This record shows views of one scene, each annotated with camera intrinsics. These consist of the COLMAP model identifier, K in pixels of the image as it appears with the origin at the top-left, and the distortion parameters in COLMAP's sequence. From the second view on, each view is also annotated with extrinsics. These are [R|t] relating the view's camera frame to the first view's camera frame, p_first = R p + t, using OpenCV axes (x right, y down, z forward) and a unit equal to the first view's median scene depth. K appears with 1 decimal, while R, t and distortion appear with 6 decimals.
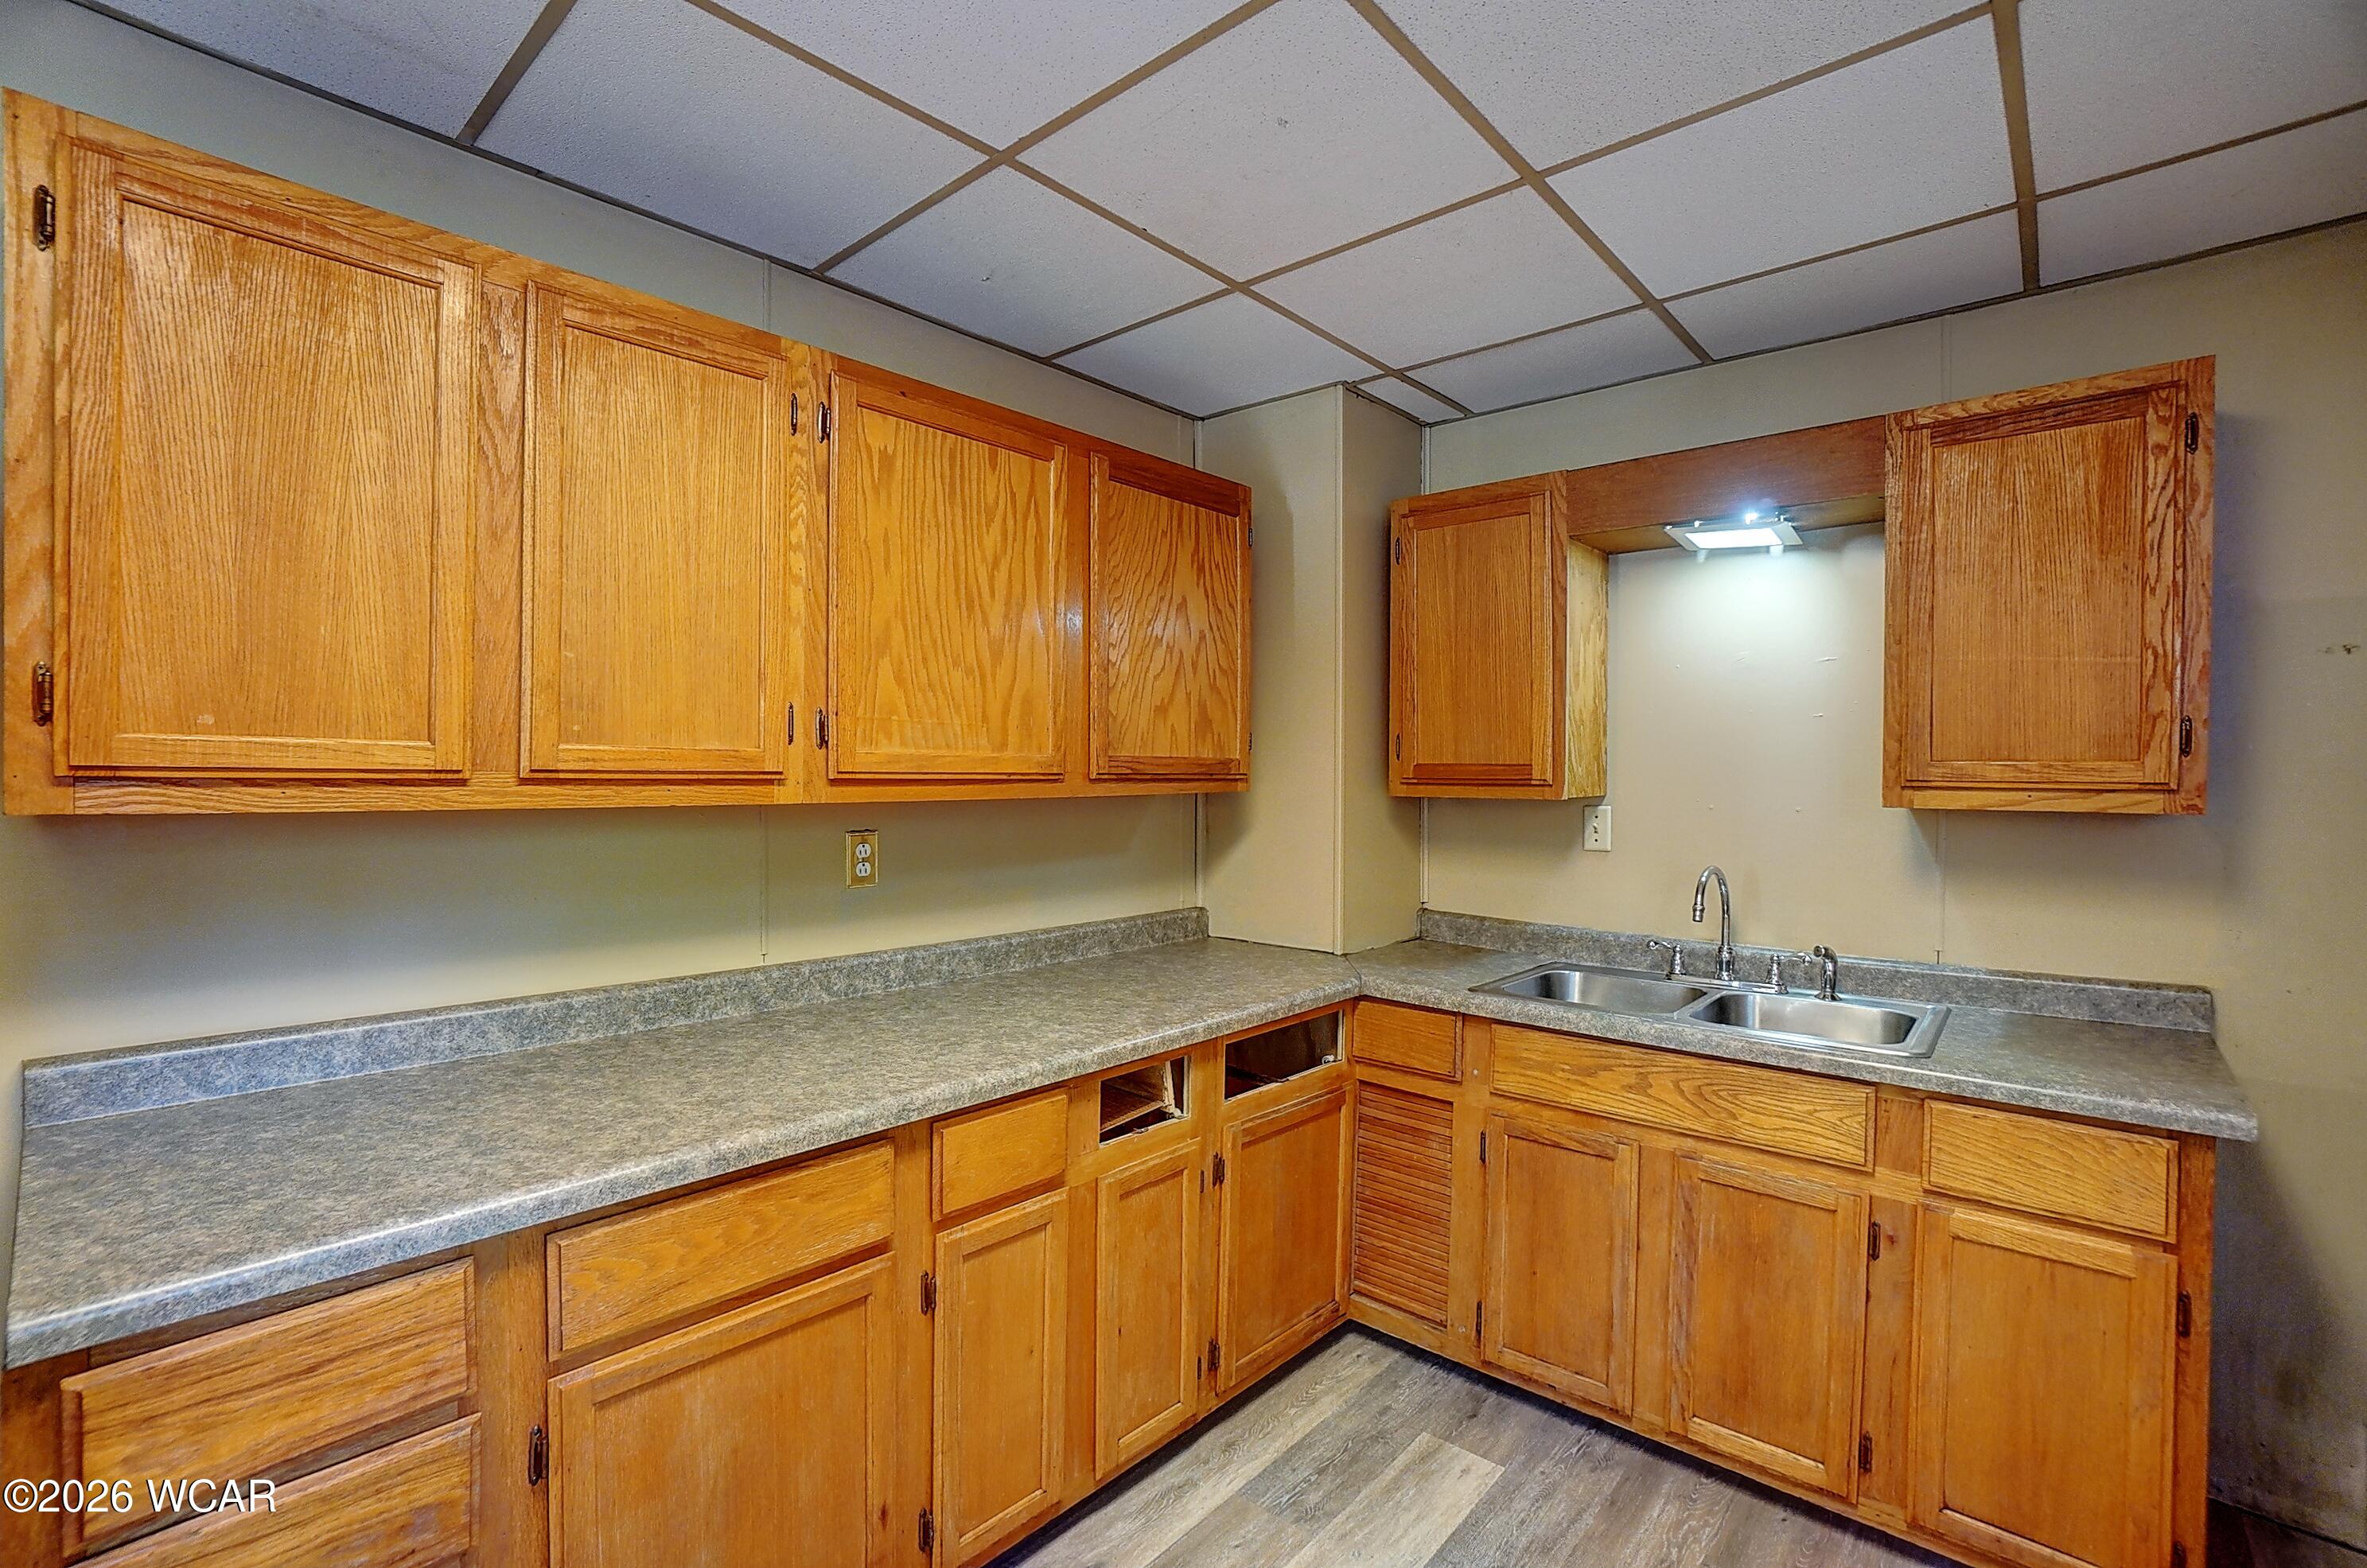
lens RADIAL K [[1051.4, 0, 1149.7], [0, 1051.4, 785.6], [0, 0, 1]] dist [-0.071009, 0.025066]
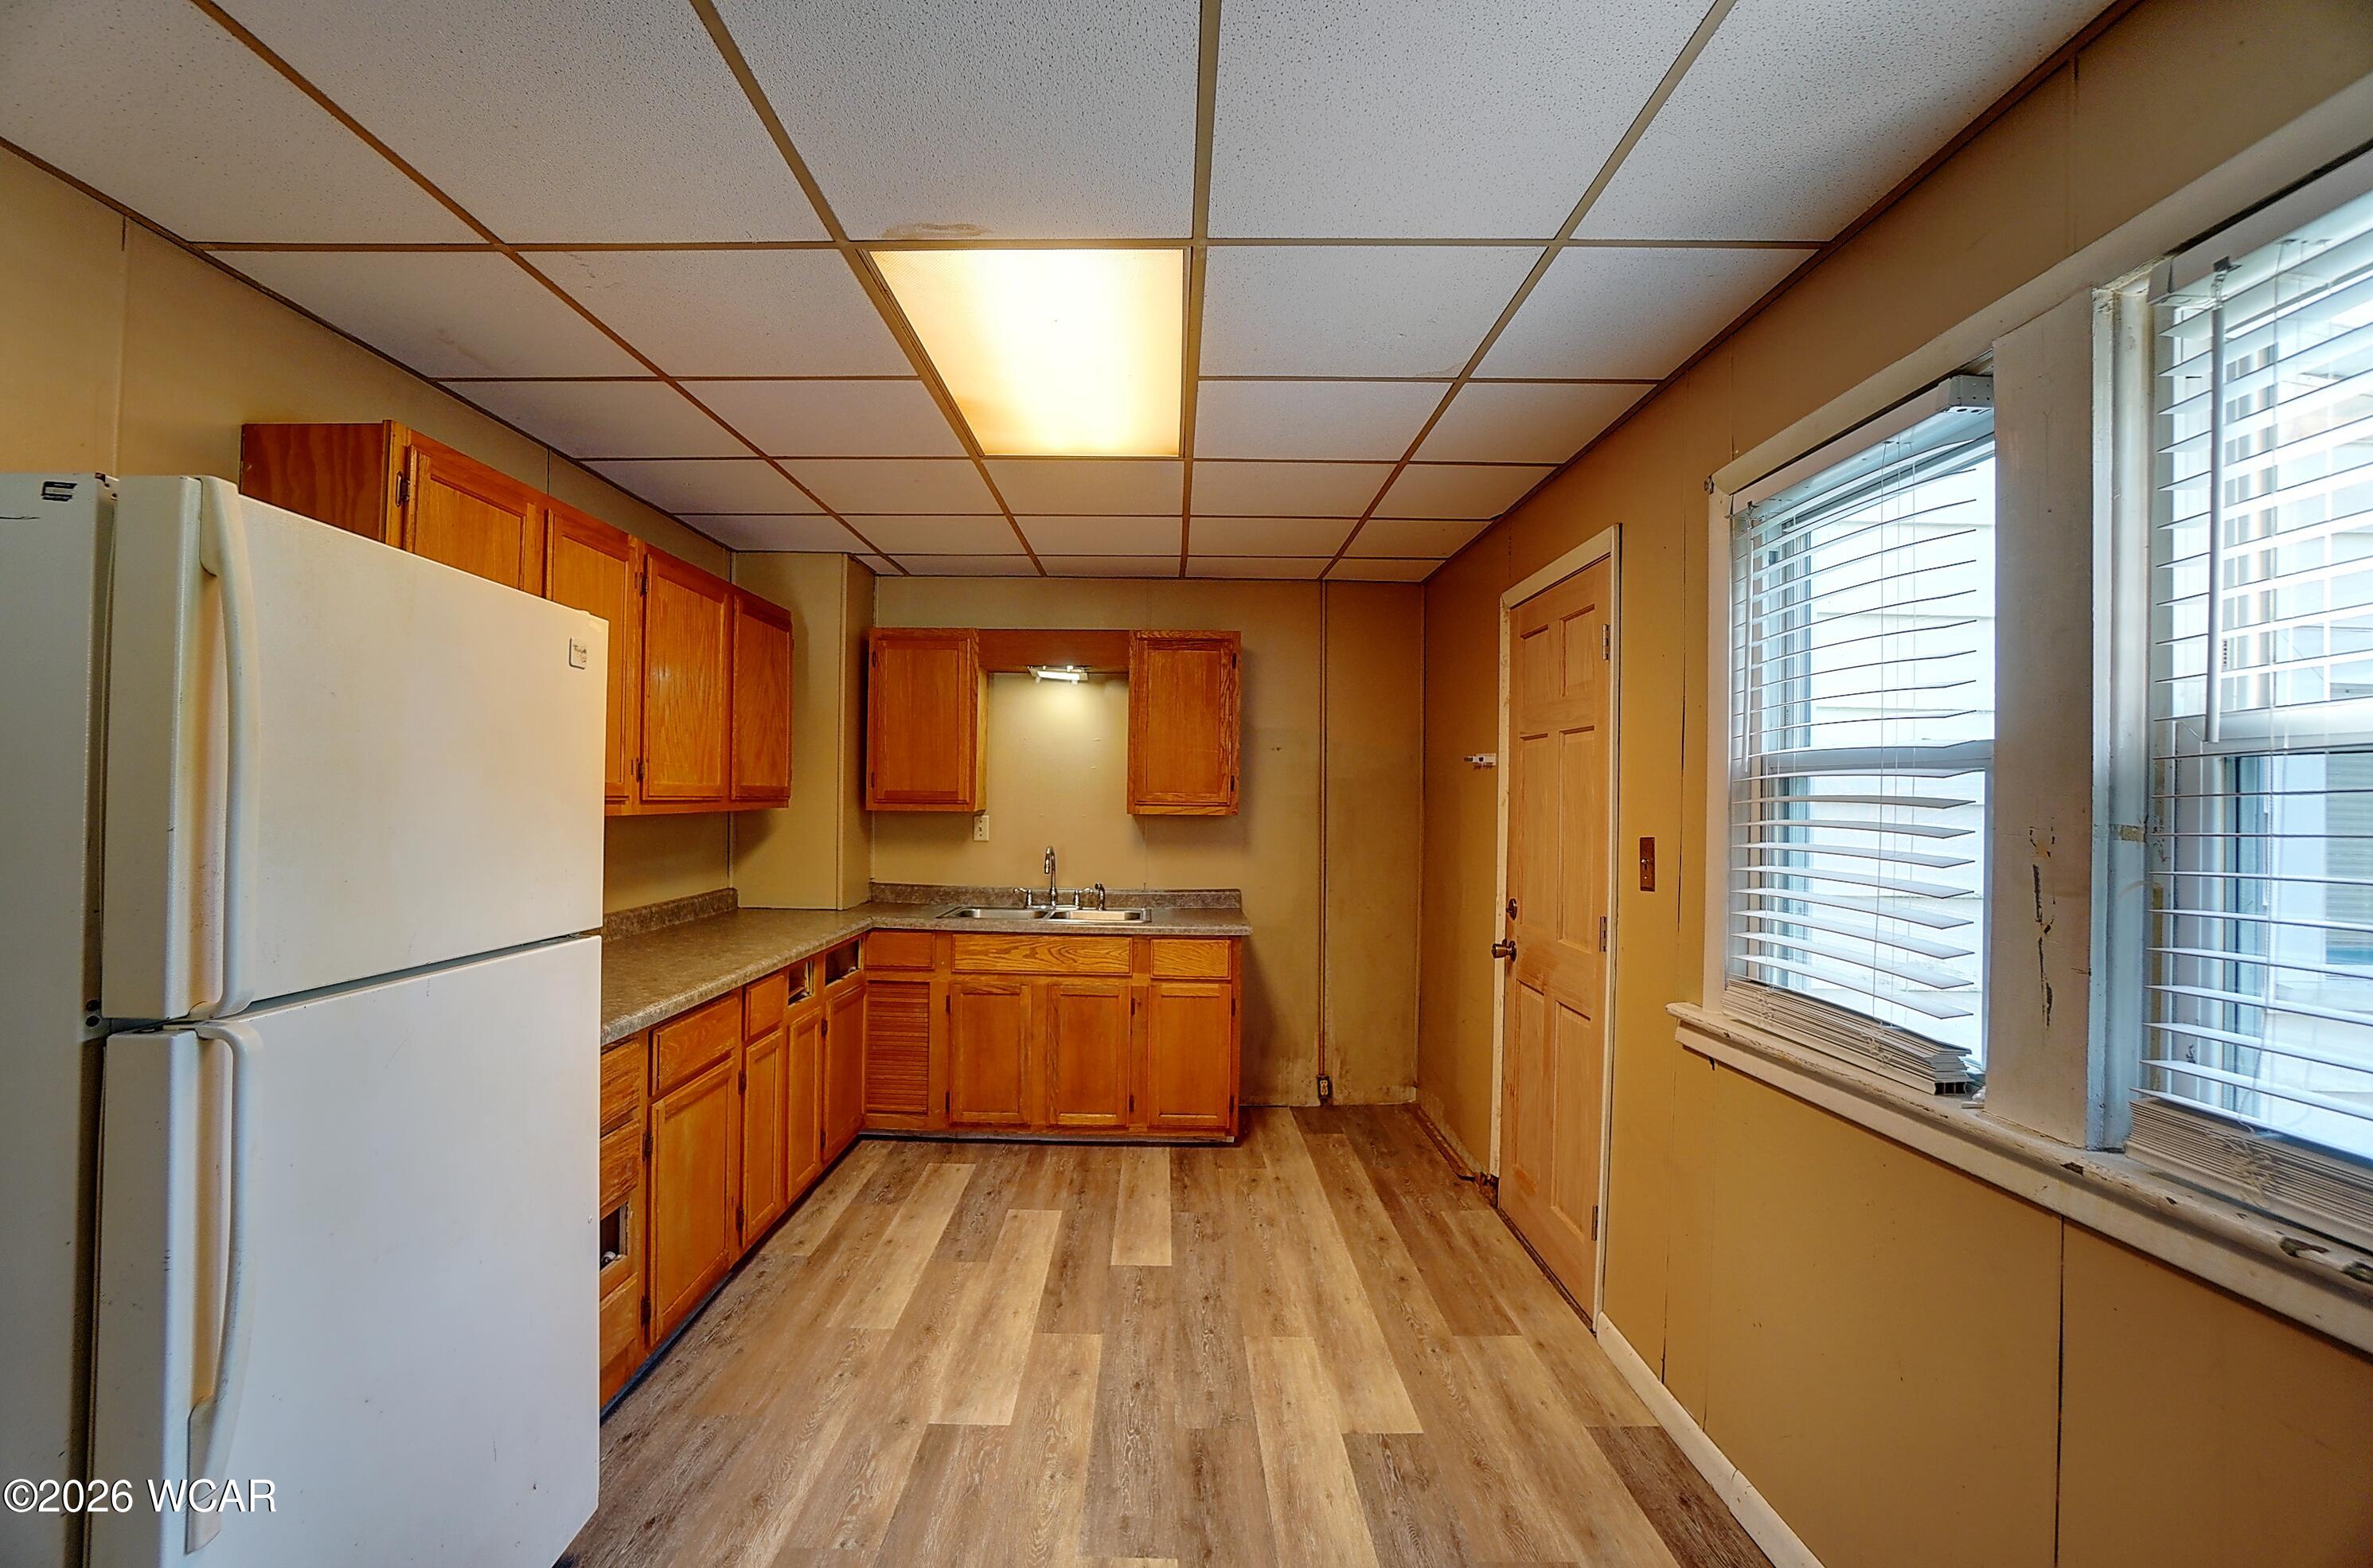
lens RADIAL K [[1054.0, 0, 1152.6], [0, 1054.0, 785.6], [0, 0, 1]] dist [-0.071009, 0.025066]
pose [[0.745596, 0.010204, 0.666320, -0.702788], [0.001088, 0.999863, -0.016530, -0.001312], [-0.666397, 0.013049, 0.745483, -0.671955]]
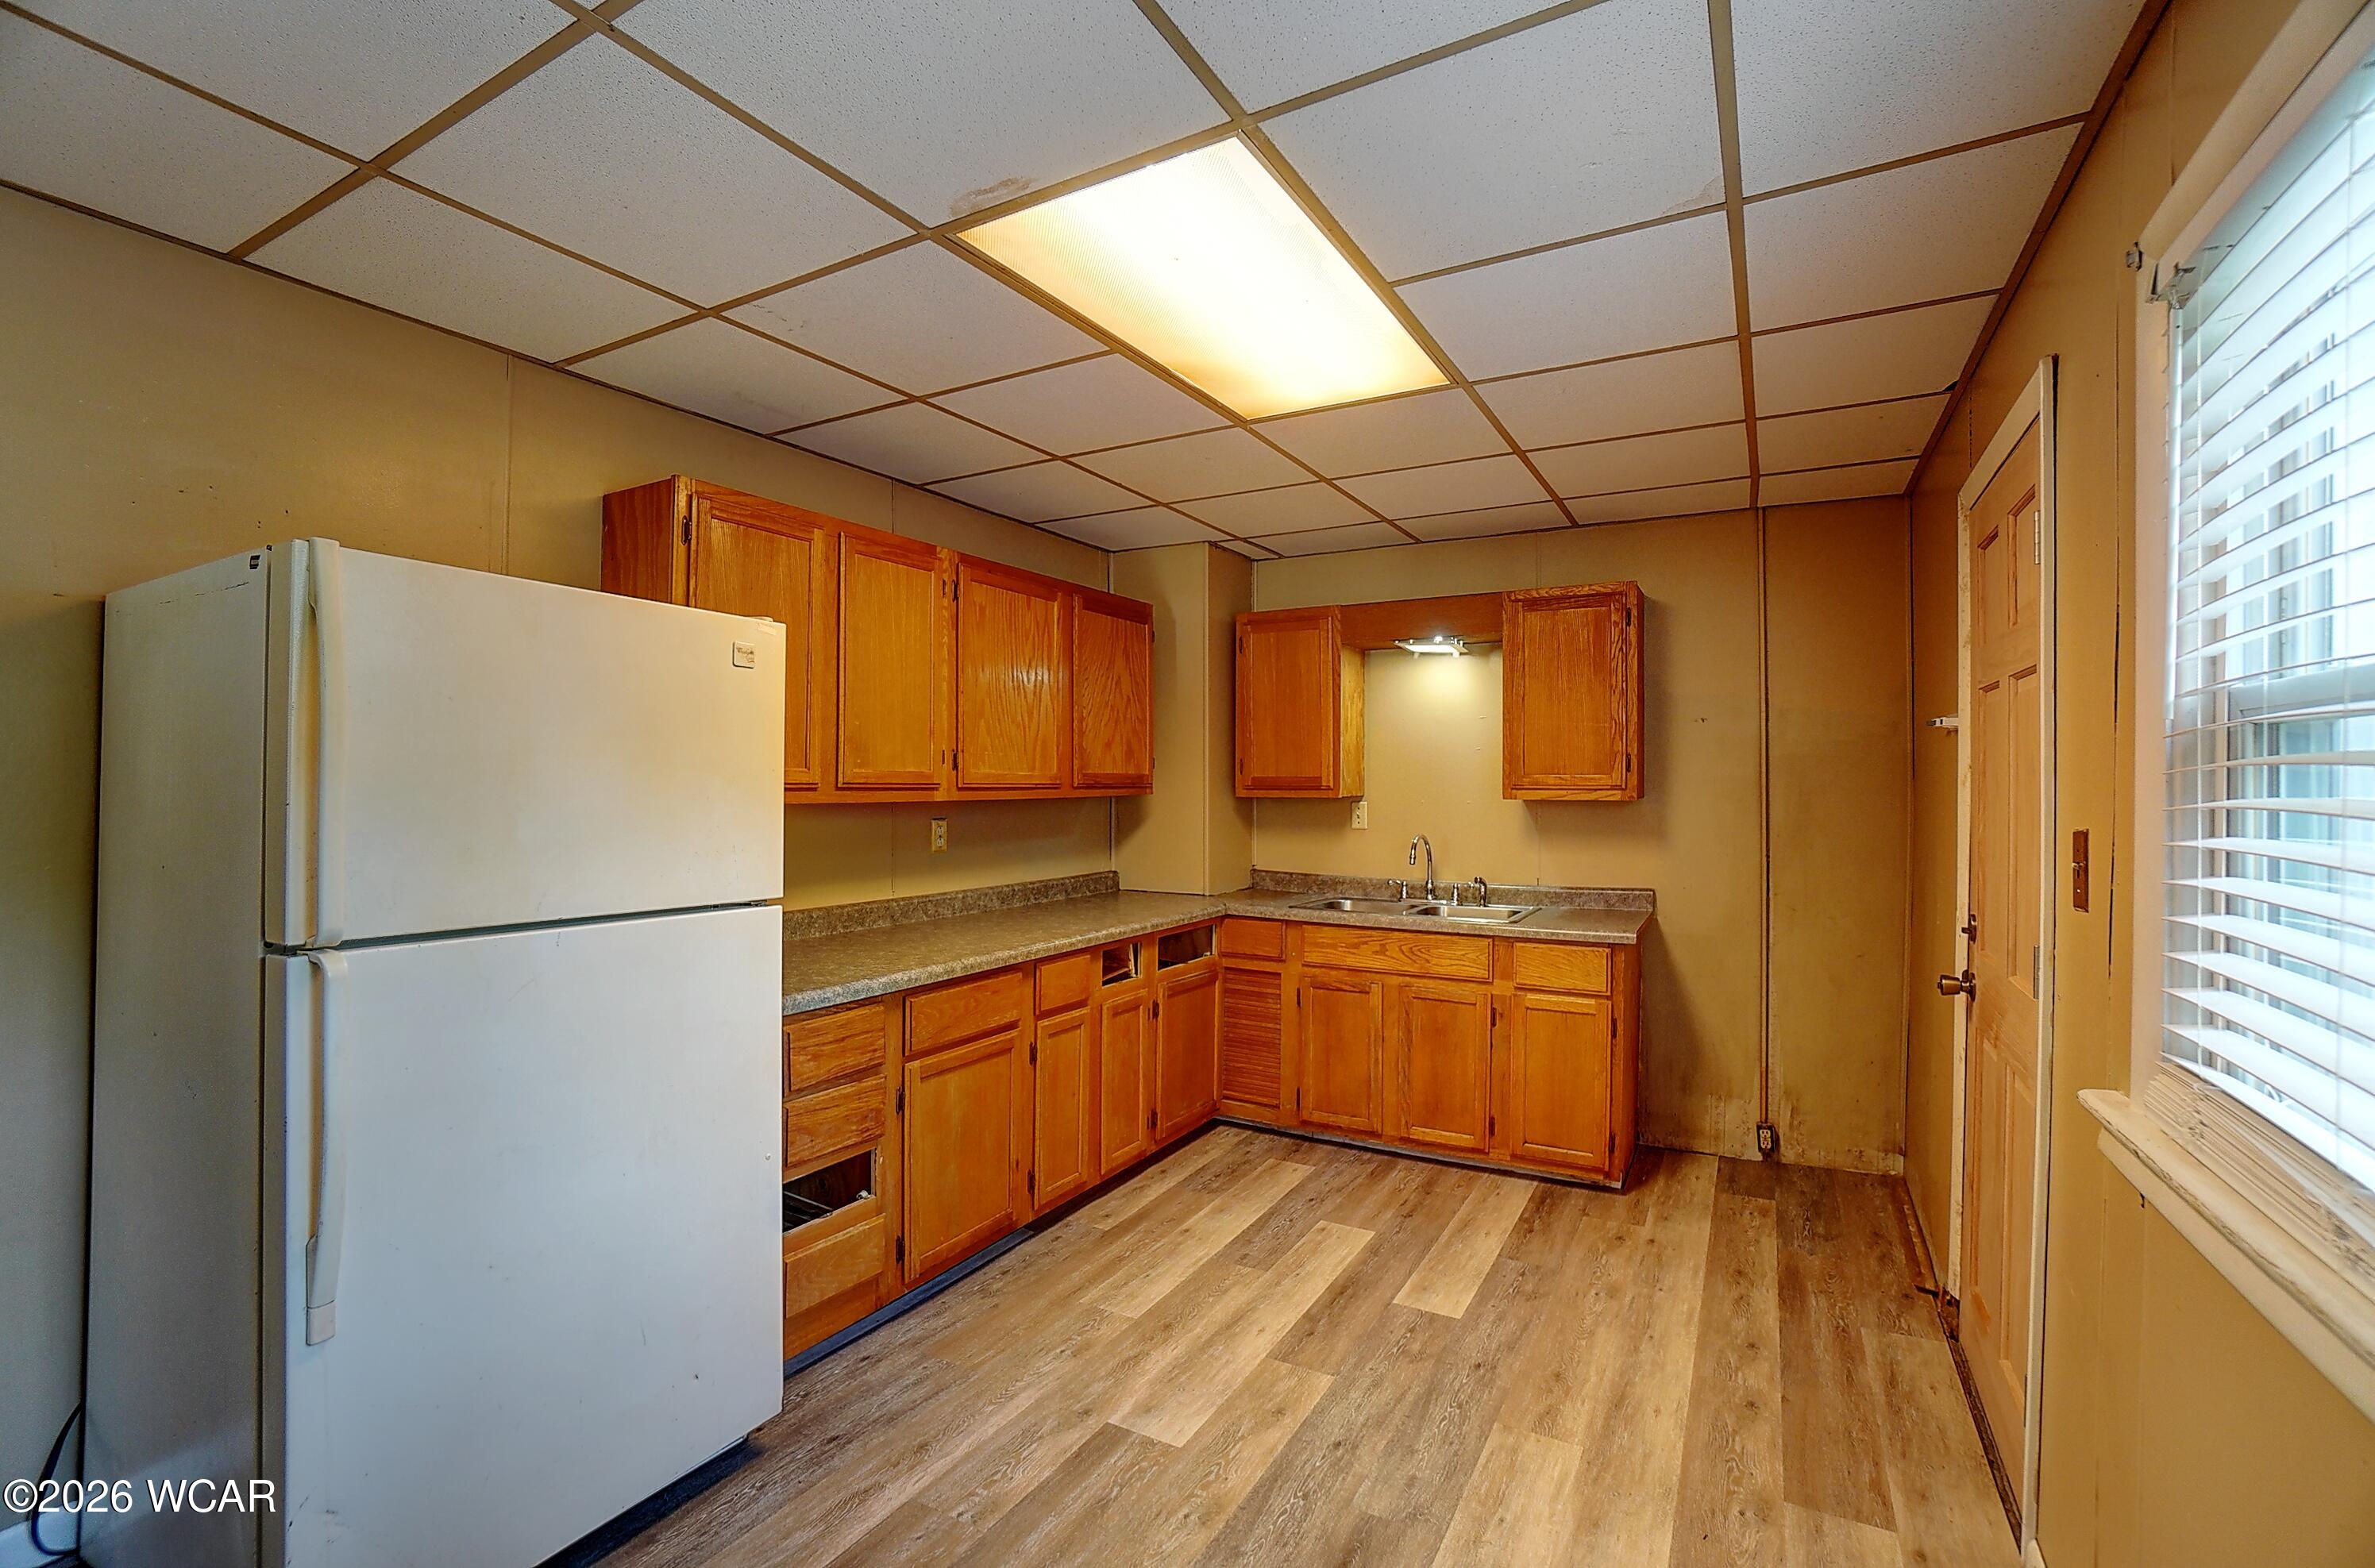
lens RADIAL K [[1053.0, 0, 1158.3], [0, 1053.0, 781.6], [0, 0, 1]] dist [-0.071373, 0.026560]
pose [[0.977962, -0.004197, 0.208739, -0.305696], [0.007023, 0.999893, -0.012797, 0.008791], [-0.208663, 0.013981, 0.977888, -0.755046]]
